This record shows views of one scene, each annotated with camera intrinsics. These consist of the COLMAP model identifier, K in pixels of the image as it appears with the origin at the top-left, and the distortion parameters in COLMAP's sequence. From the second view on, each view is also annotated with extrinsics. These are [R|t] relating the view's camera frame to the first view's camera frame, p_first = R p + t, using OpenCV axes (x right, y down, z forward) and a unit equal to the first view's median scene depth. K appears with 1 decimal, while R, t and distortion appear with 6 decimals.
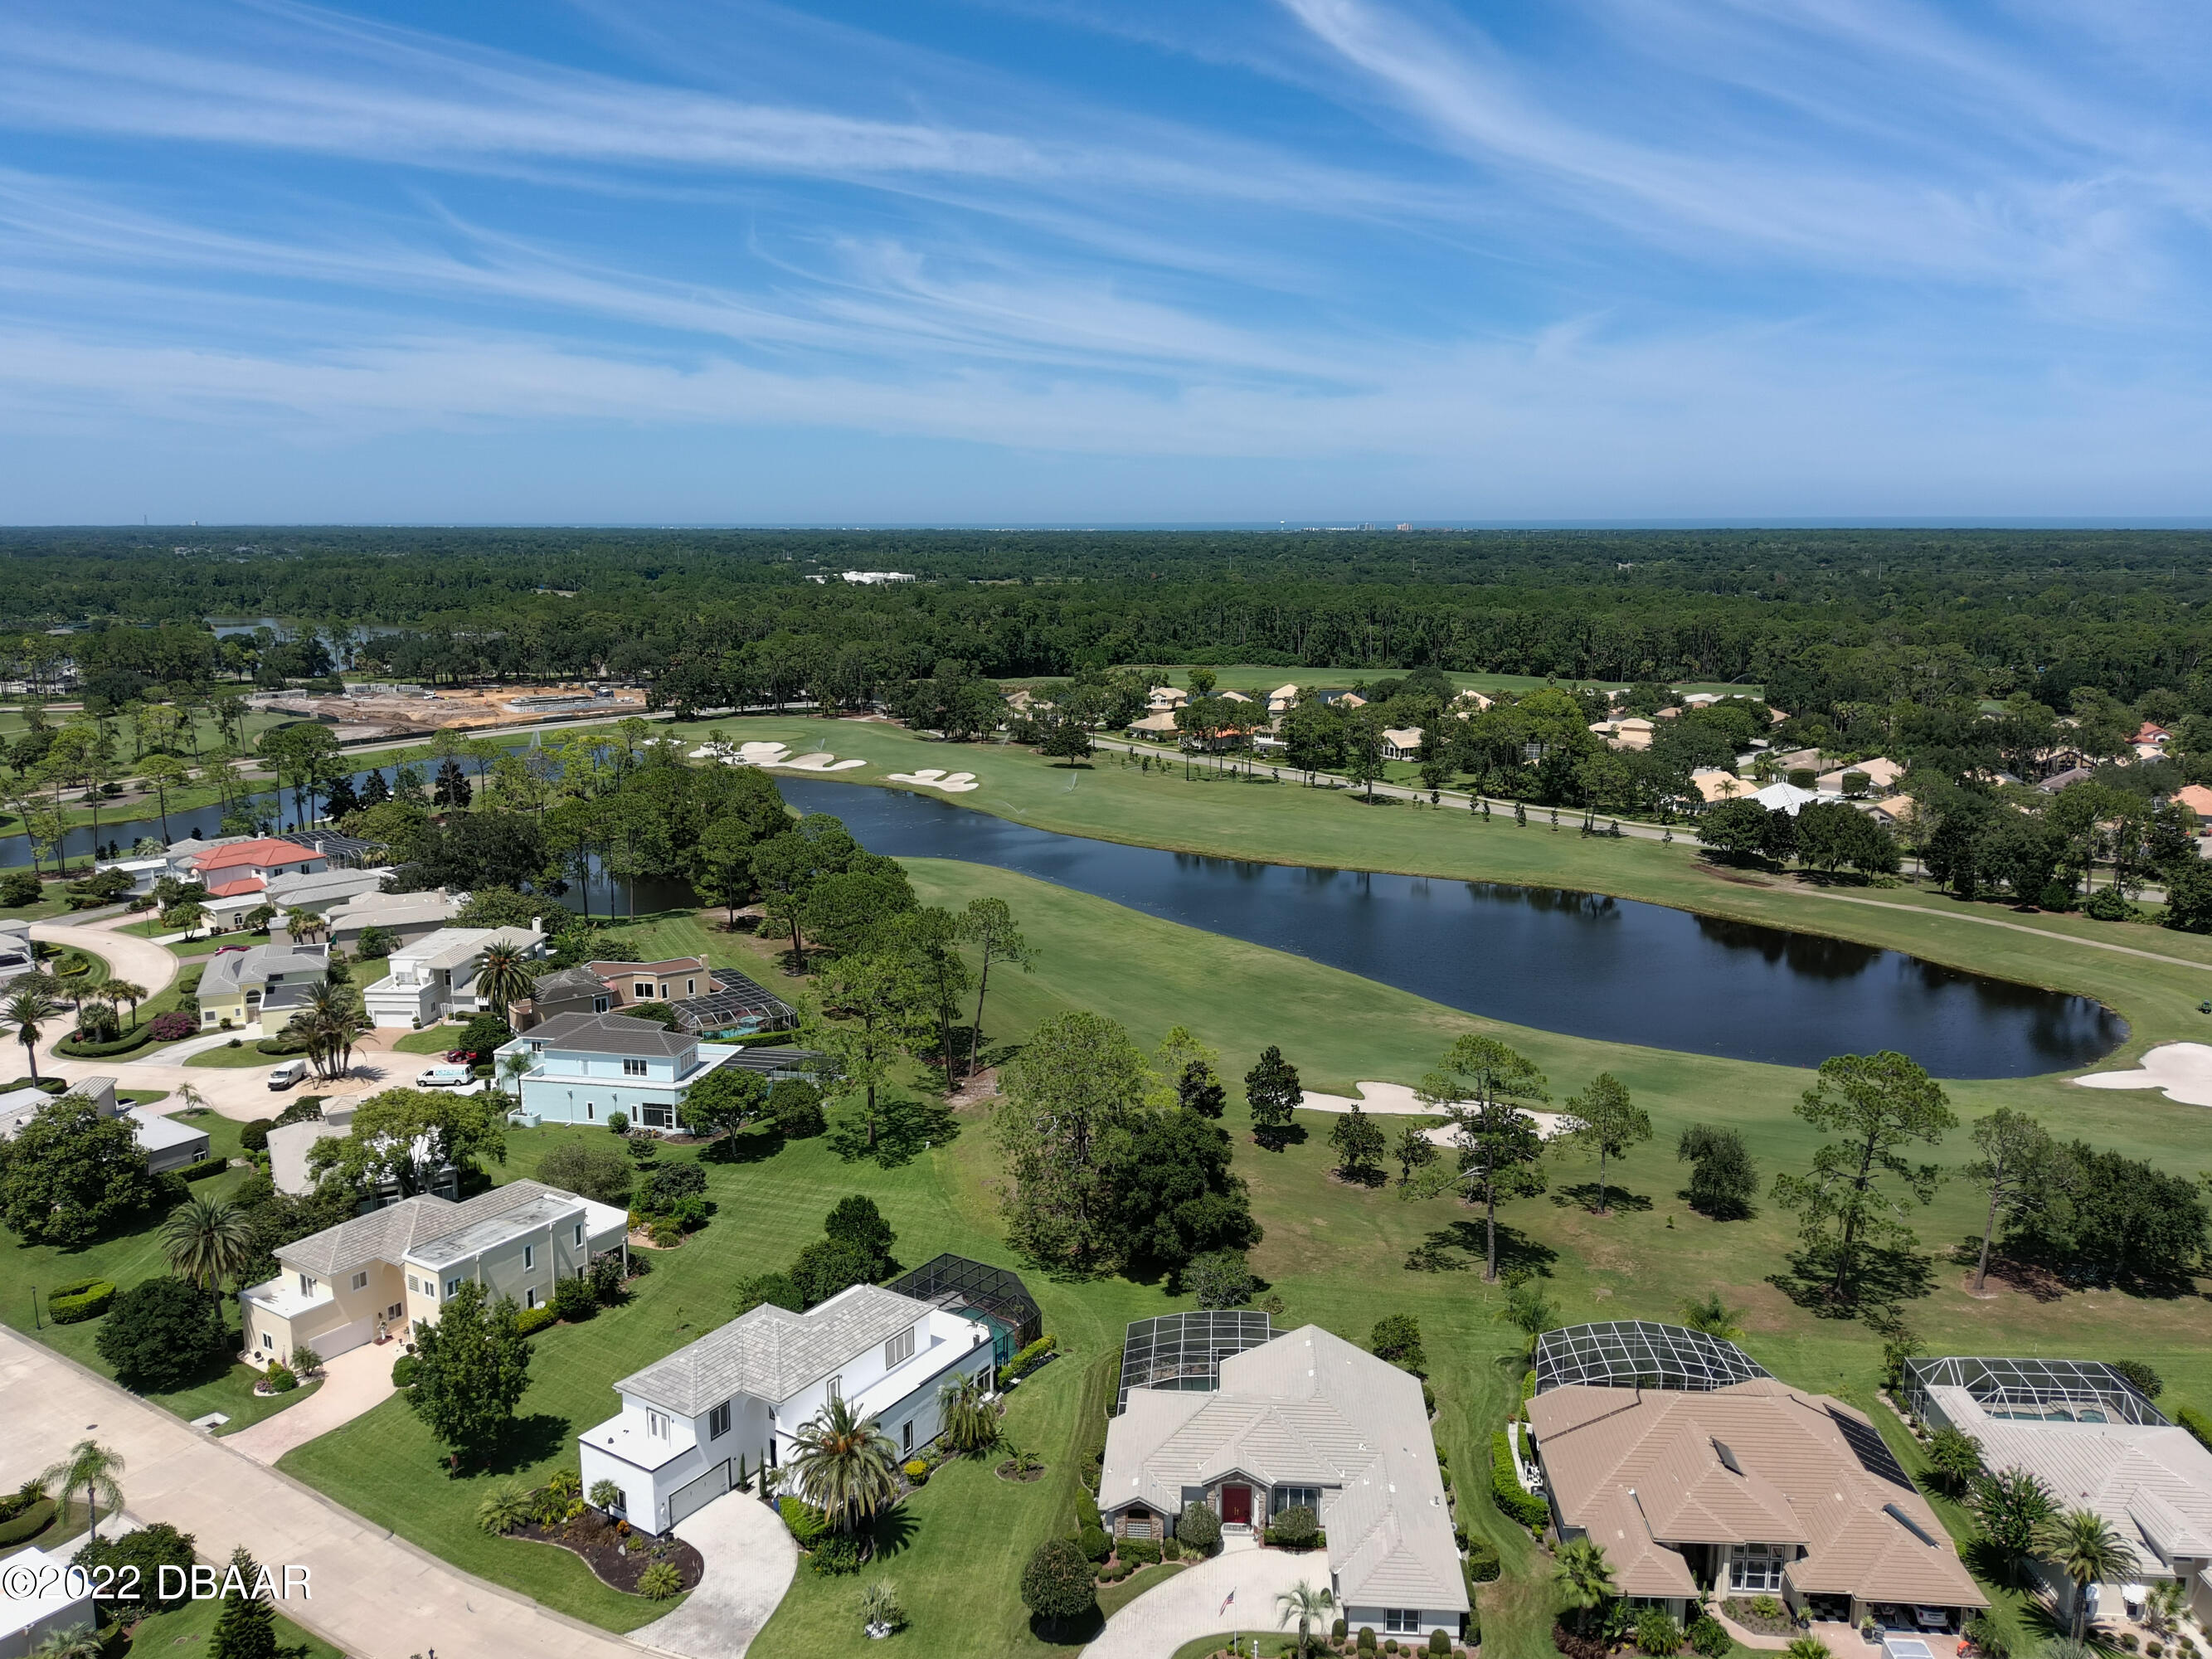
lens RADIAL K [[1665.3, 0, 1125.8], [0, 1665.3, 832.8], [0, 0, 1]] dist [0.059388, -0.008896]
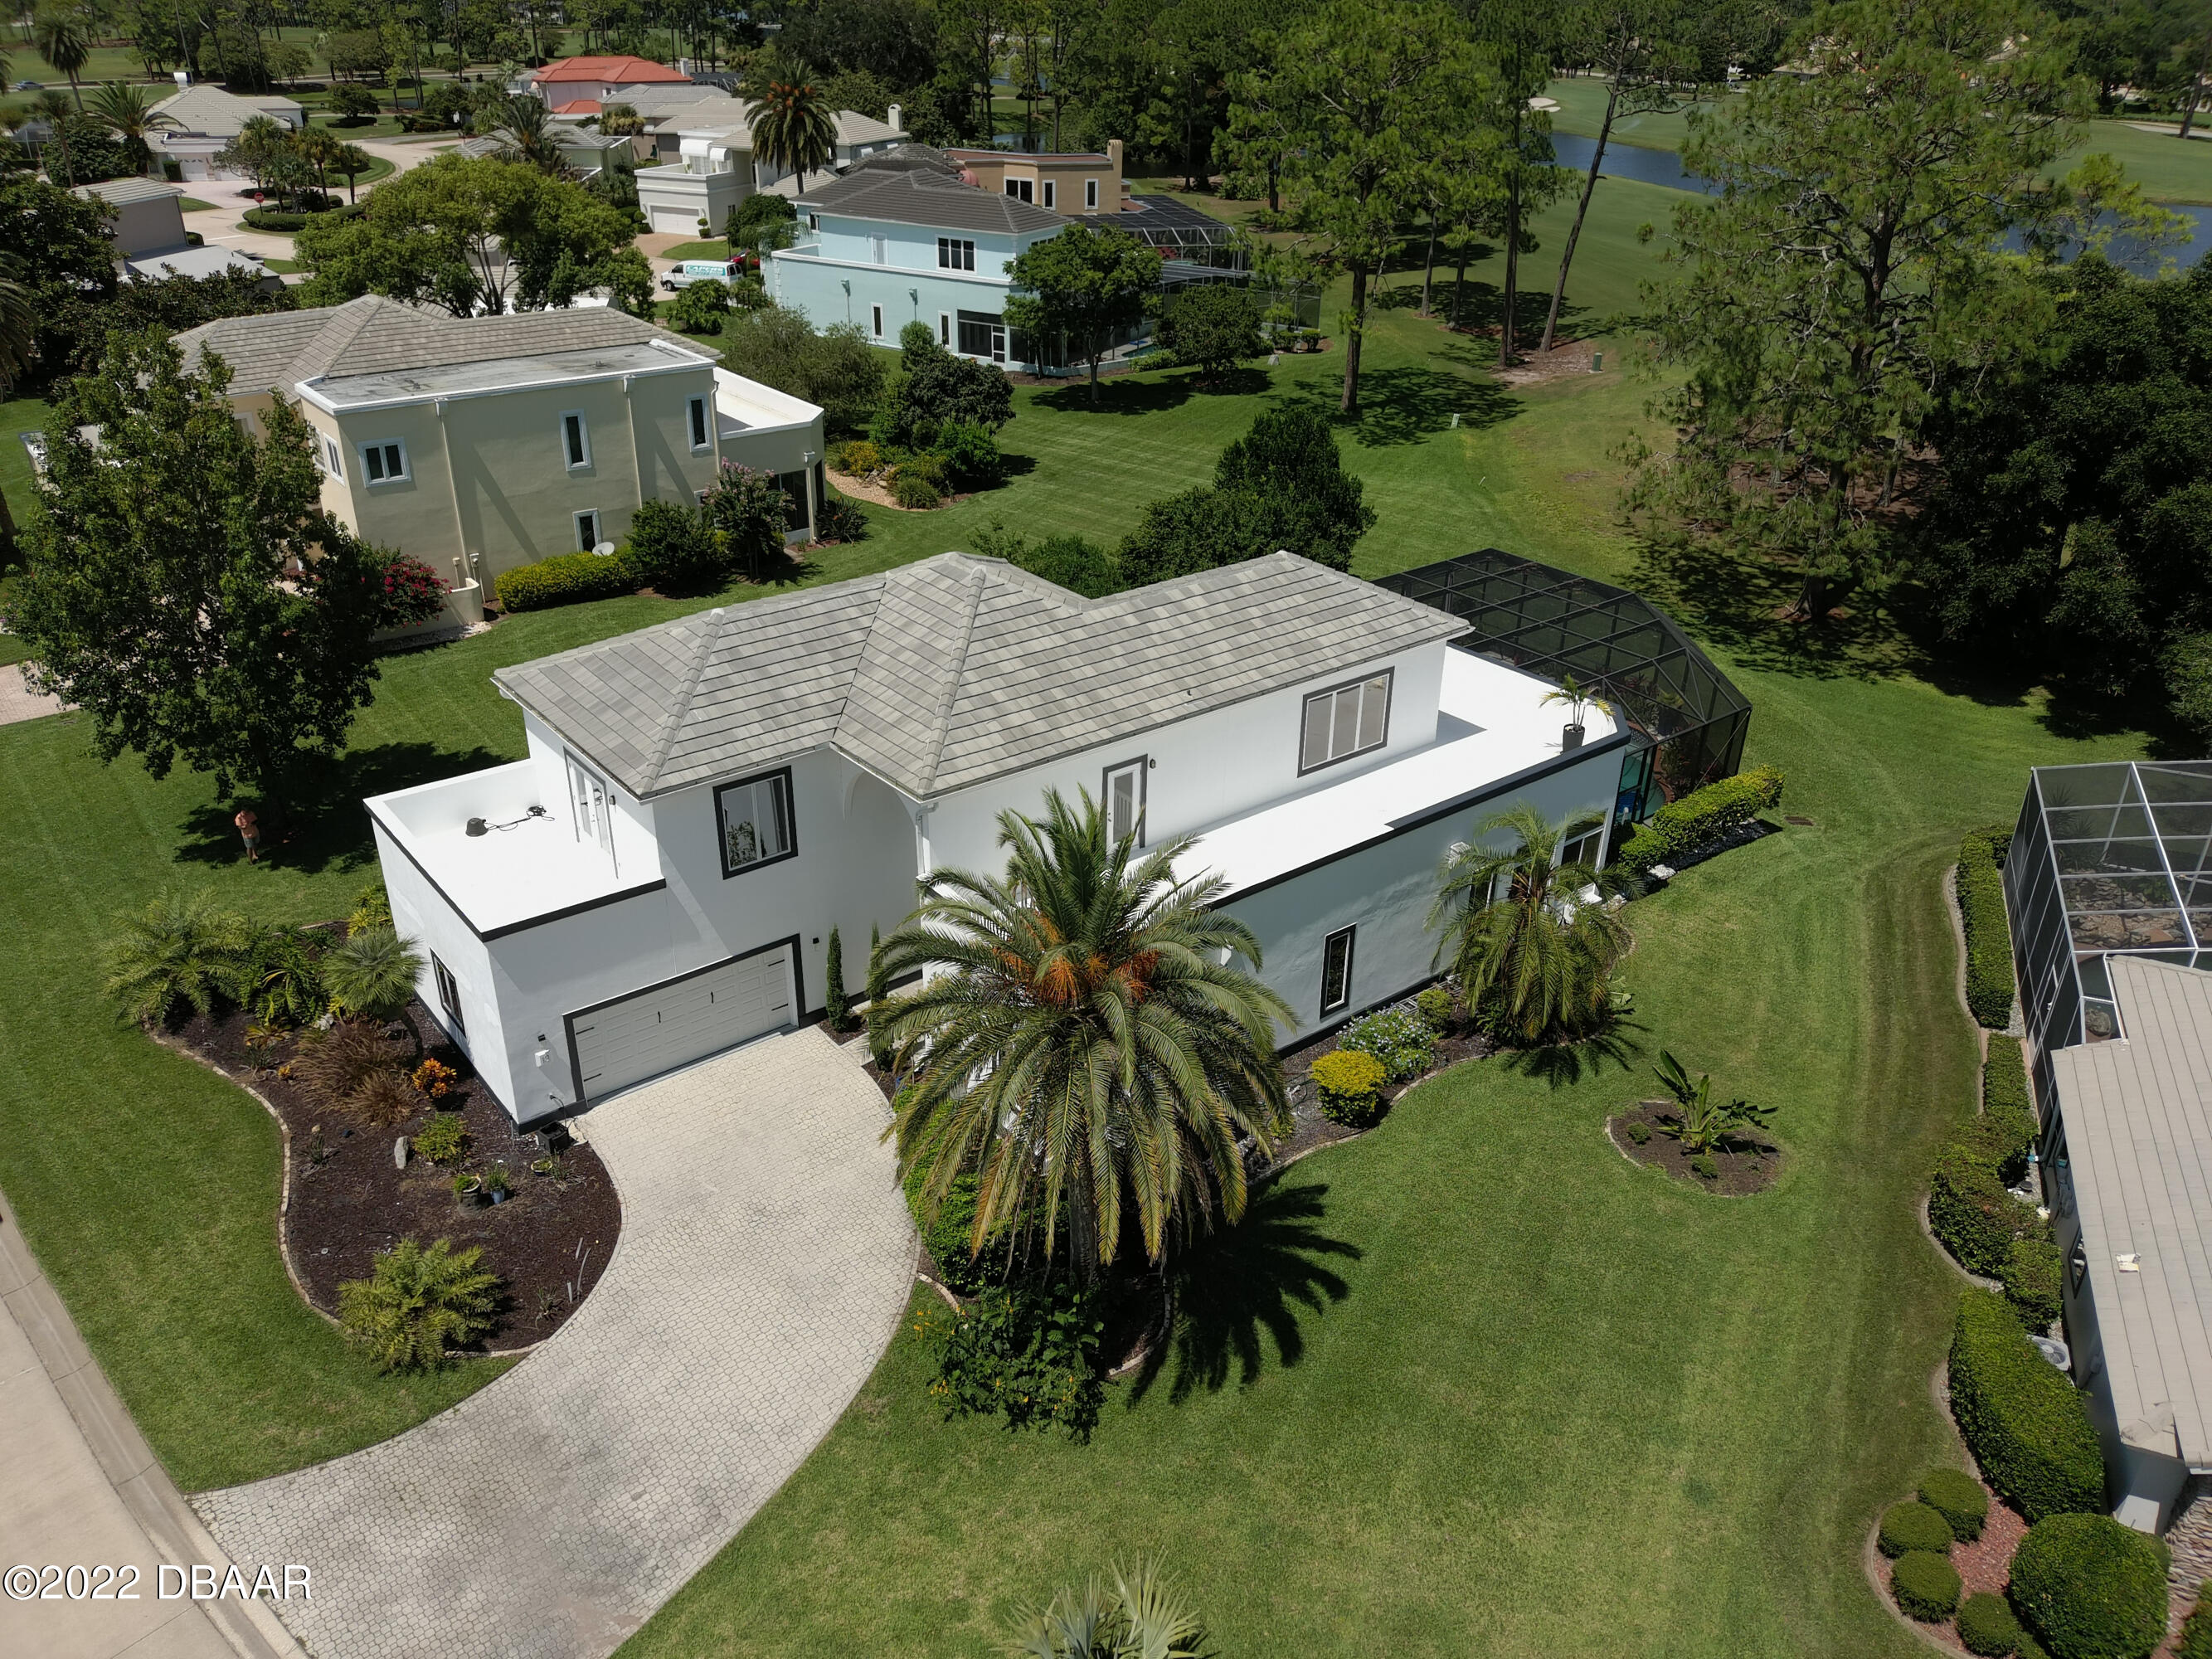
lens RADIAL K [[1665.3, 0, 1124.6], [0, 1665.3, 833.9], [0, 0, 1]] dist [0.059388, -0.008896]
pose [[0.950431, 0.154608, -0.269773, -0.076153], [-0.070146, 0.951864, 0.298386, 0.212648], [0.302921, -0.264672, 0.915526, 0.617047]]
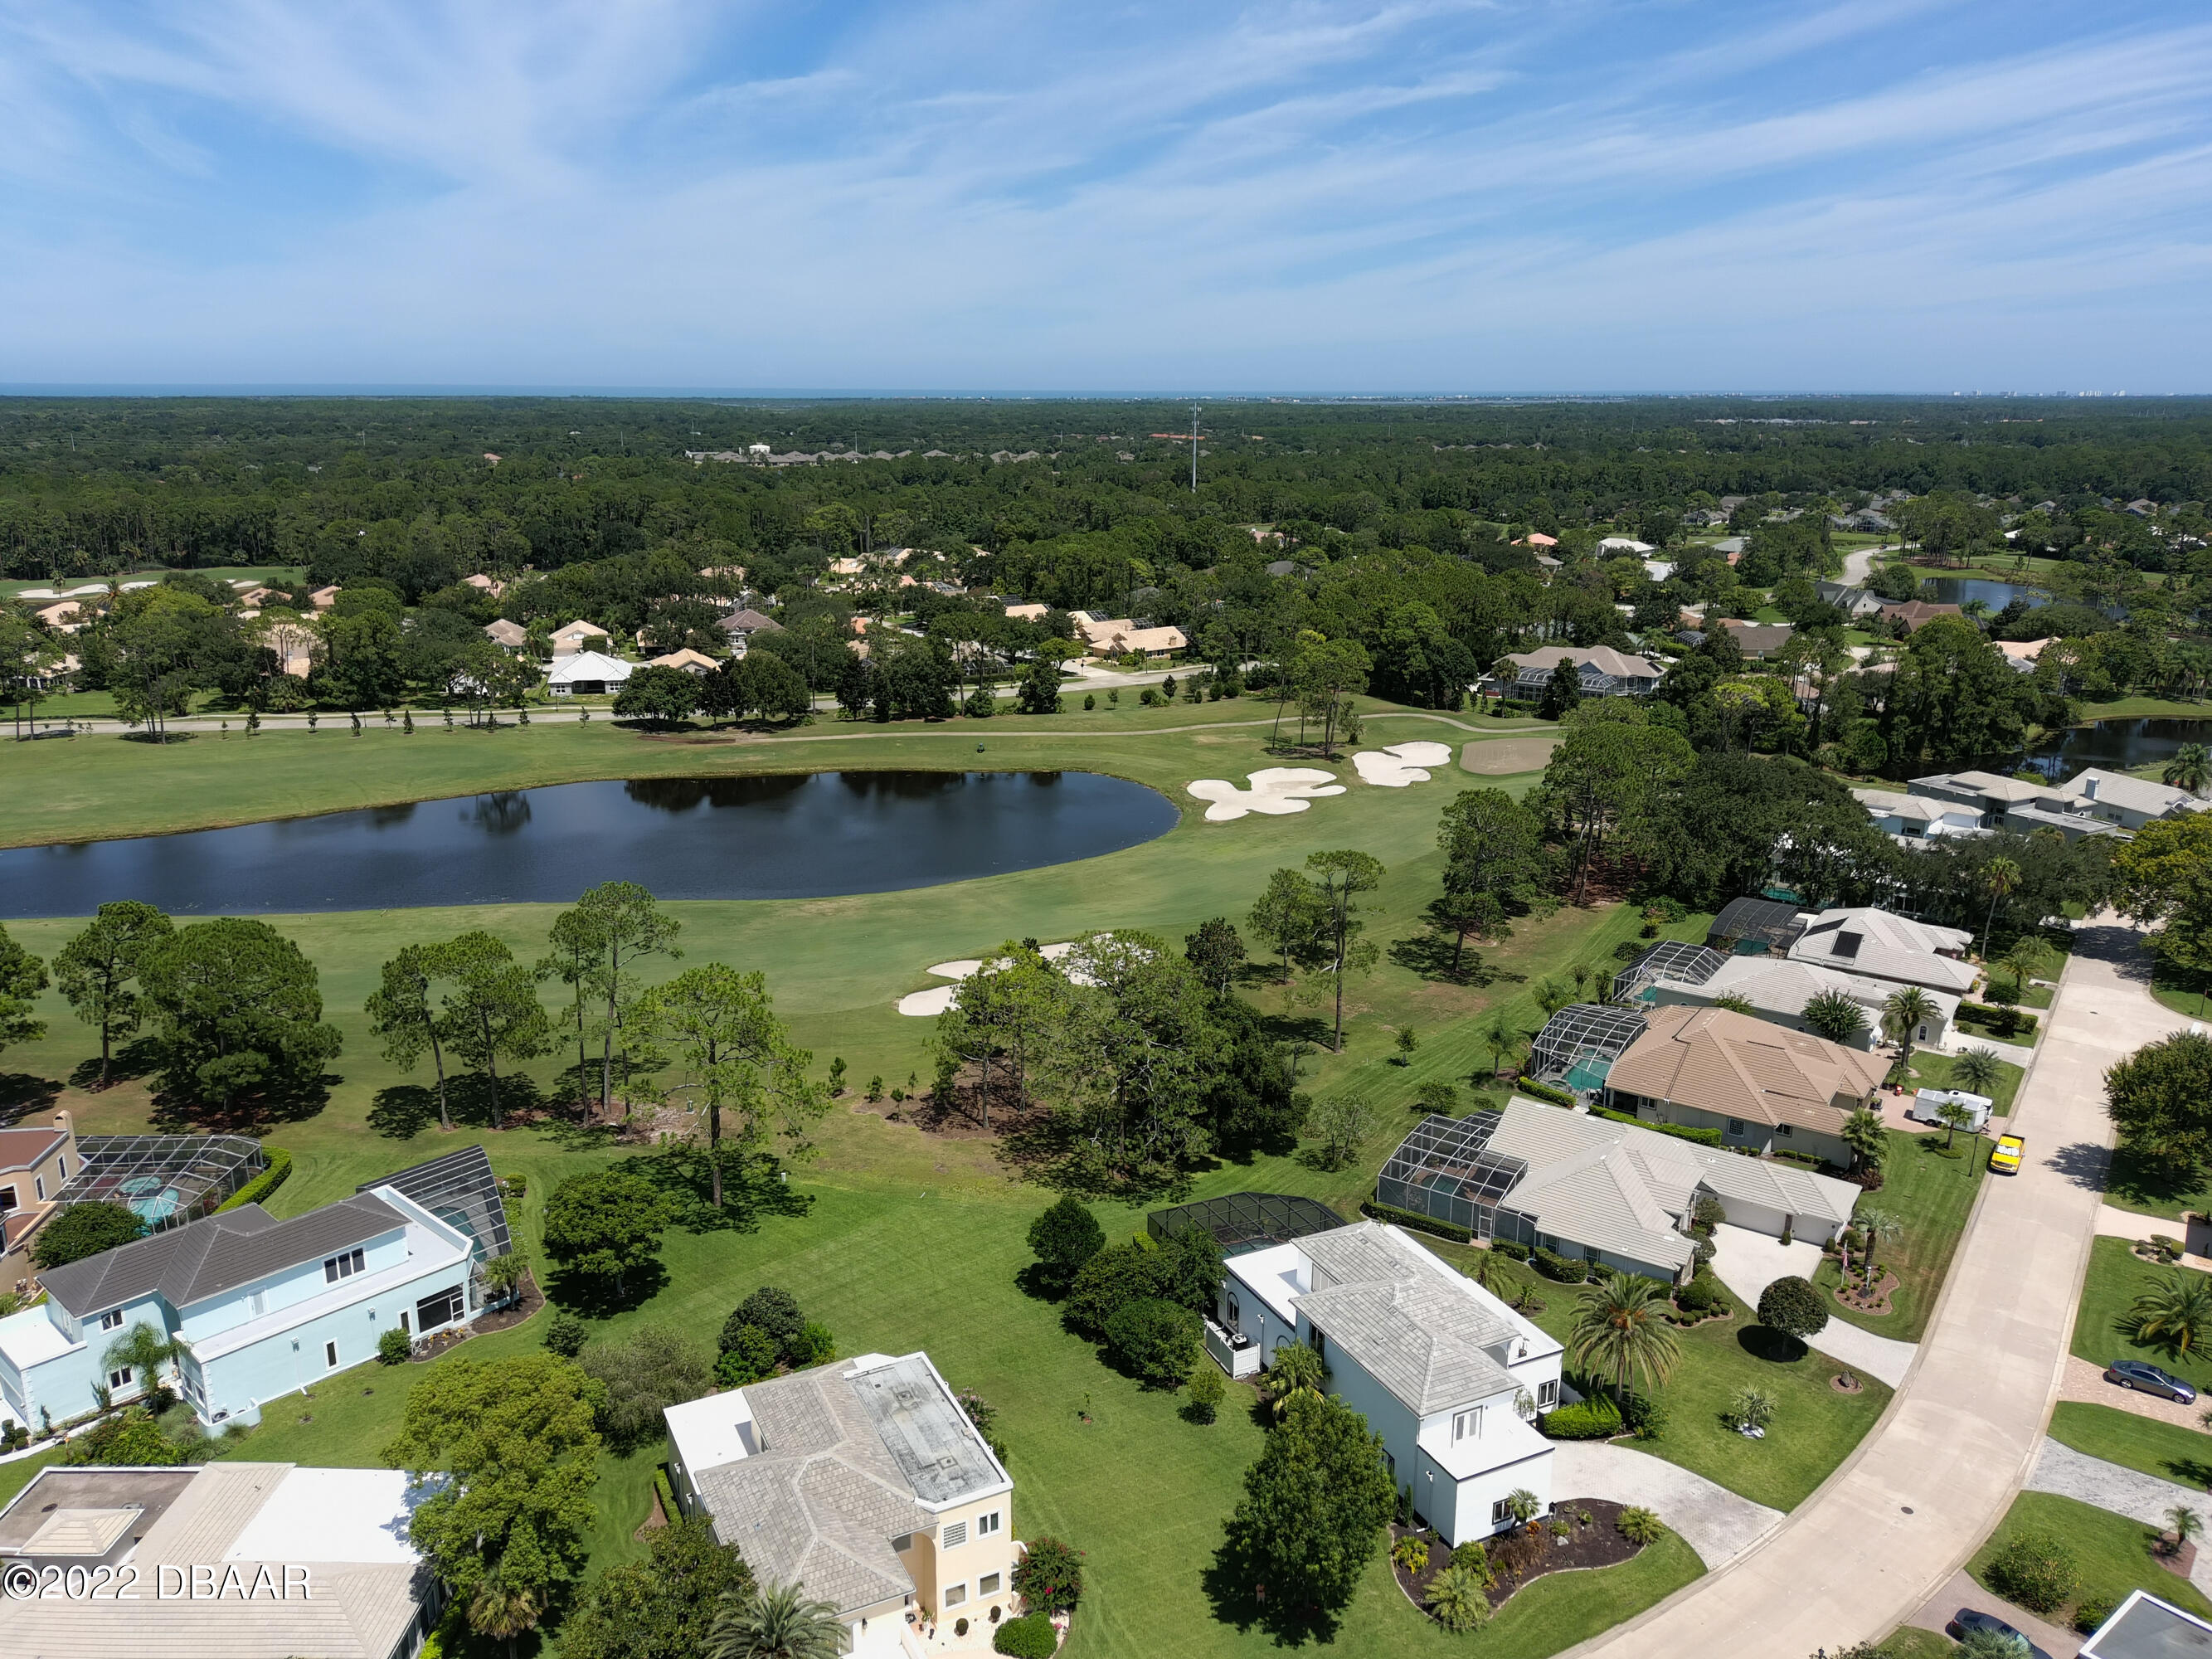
lens RADIAL K [[1665.3, 0, 1095.8], [0, 1665.3, 832.7], [0, 0, 1]] dist [0.059388, -0.008896]
pose [[0.515222, -0.217657, 0.828959, -0.884086], [0.155178, 0.974920, 0.159534, -0.105005], [-0.842892, 0.046441, 0.536075, 0.574652]]
